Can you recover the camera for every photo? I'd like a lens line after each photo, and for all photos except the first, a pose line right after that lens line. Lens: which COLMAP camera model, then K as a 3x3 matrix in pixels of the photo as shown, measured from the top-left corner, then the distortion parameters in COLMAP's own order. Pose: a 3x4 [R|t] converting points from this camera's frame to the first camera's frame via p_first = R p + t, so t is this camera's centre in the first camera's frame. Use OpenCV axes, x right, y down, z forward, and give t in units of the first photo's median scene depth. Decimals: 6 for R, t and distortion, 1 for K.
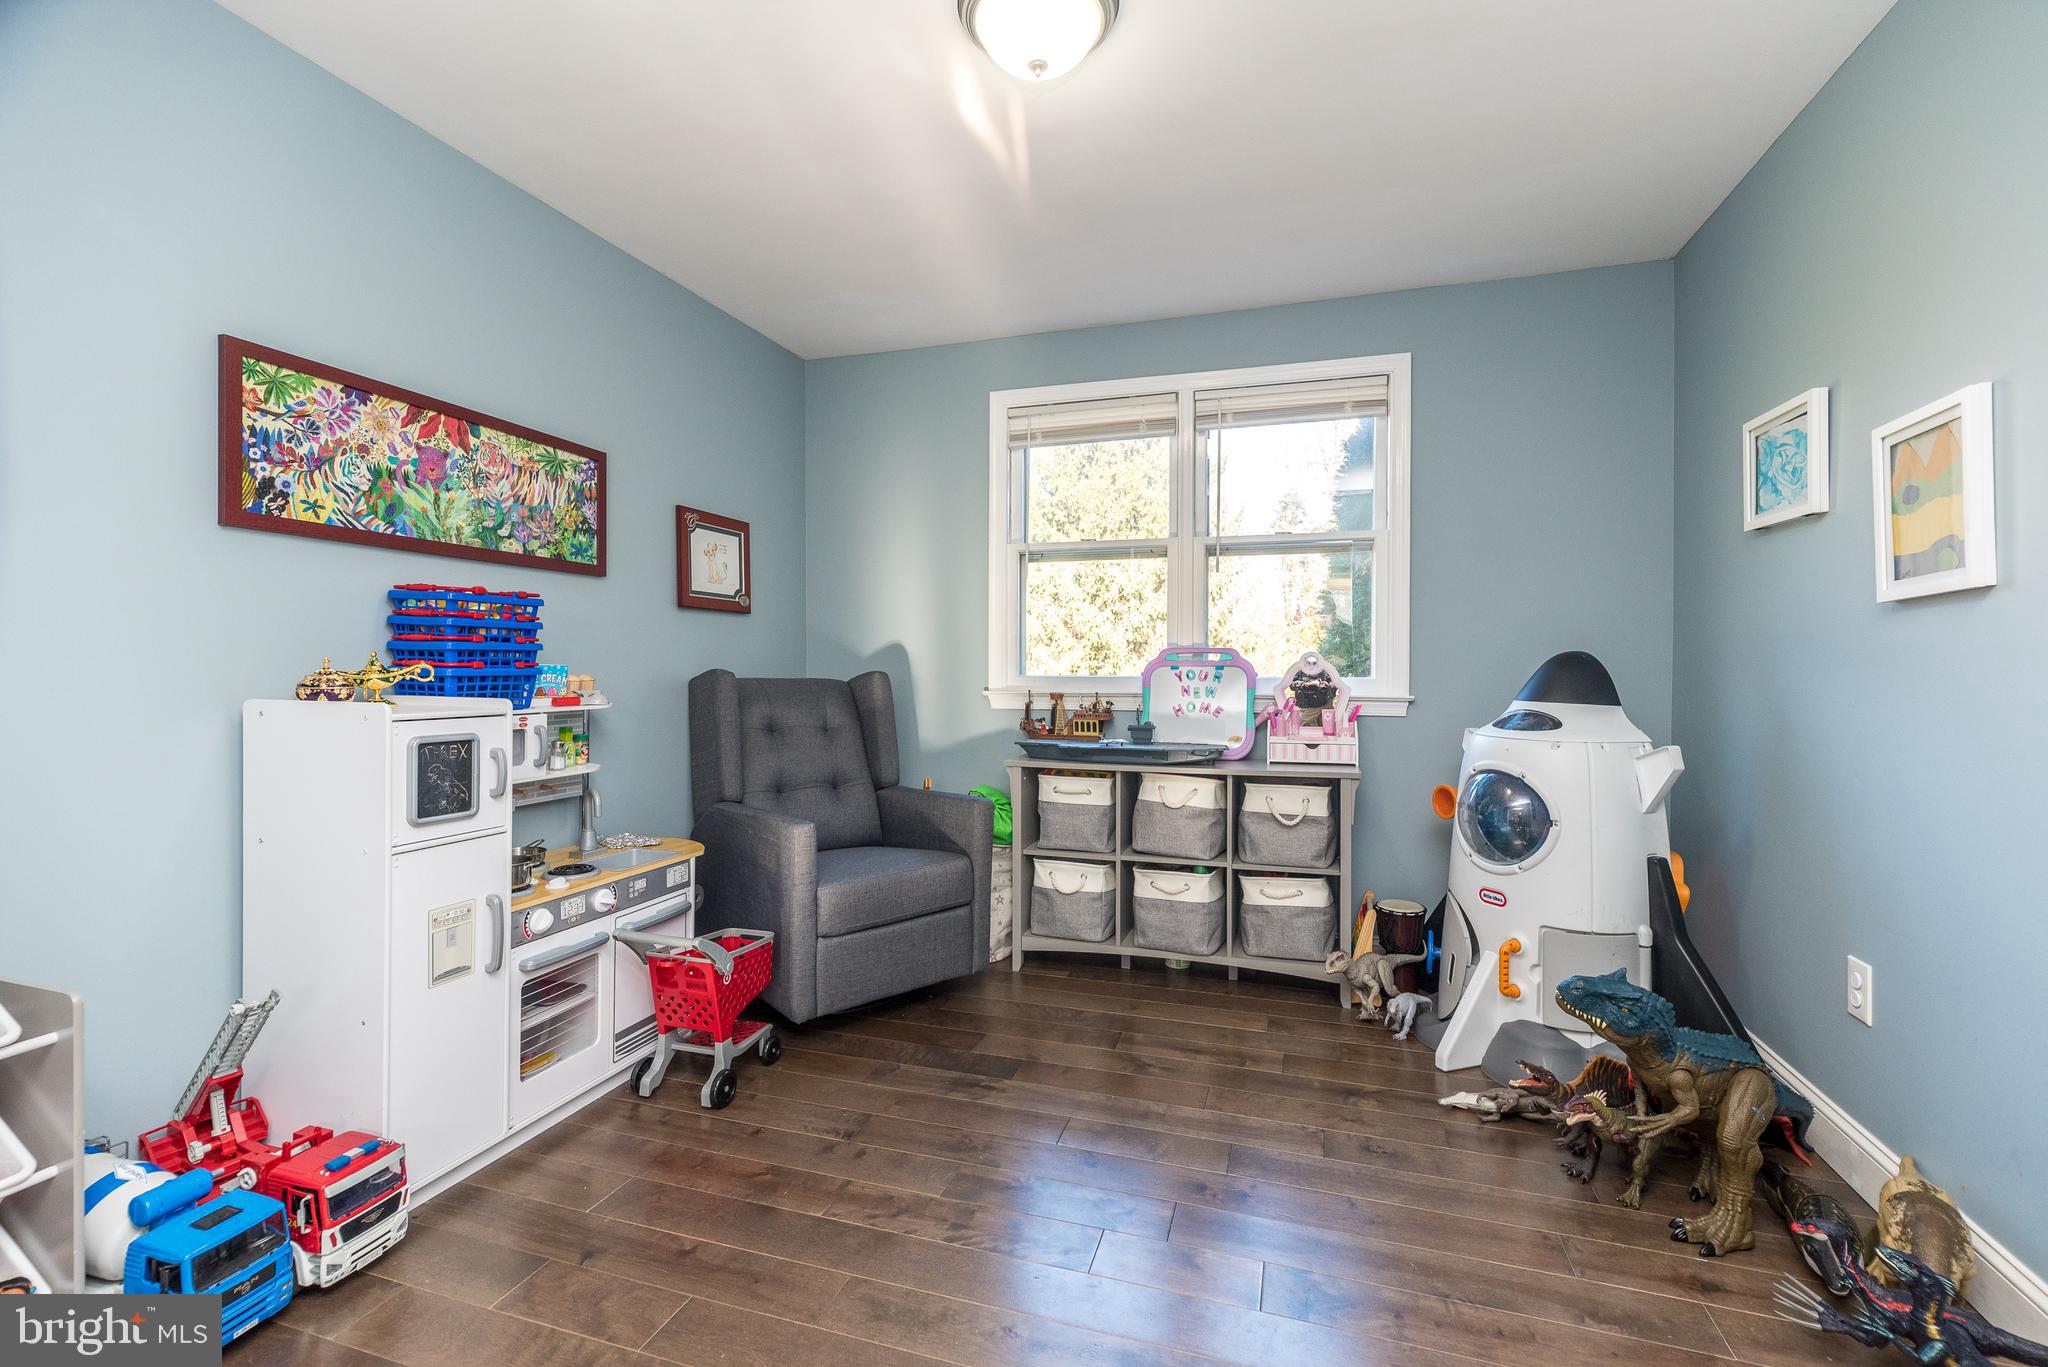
lens RADIAL K [[904.0, 0, 1004.4], [0, 904.0, 656.3], [0, 0, 1]] dist [0.005833, -0.000386]
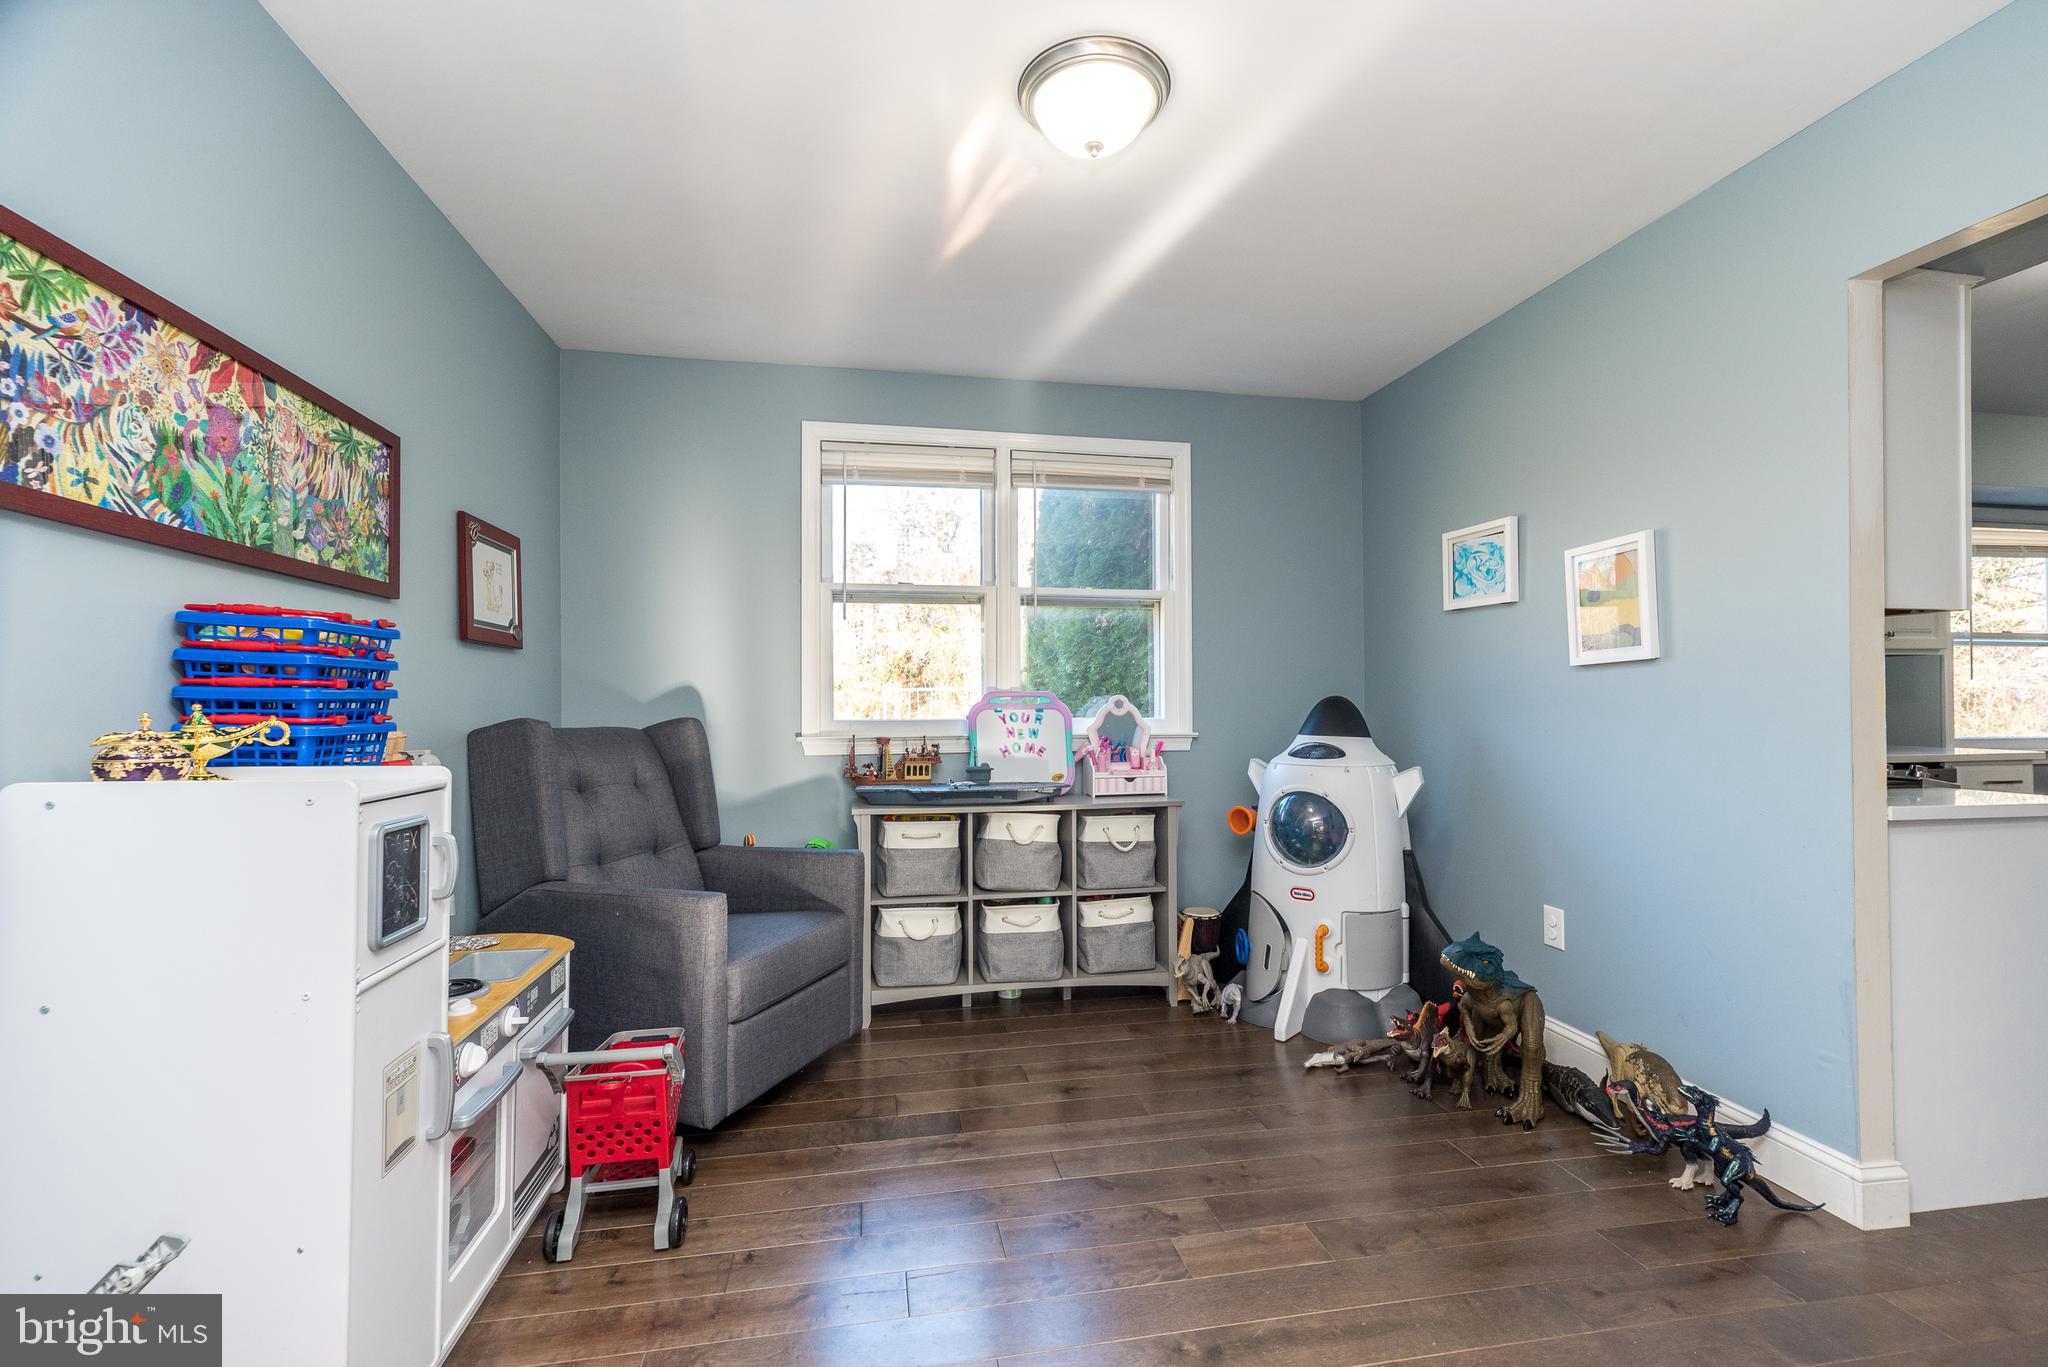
lens RADIAL K [[904.0, 0, 1024.6], [0, 904.0, 675.6], [0, 0, 1]] dist [0.005833, -0.000386]
pose [[0.875253, 0.009019, 0.483581, -0.386465], [0.000279, 0.999817, -0.019152, -0.010282], [-0.483665, 0.016897, 0.875090, 0.089443]]
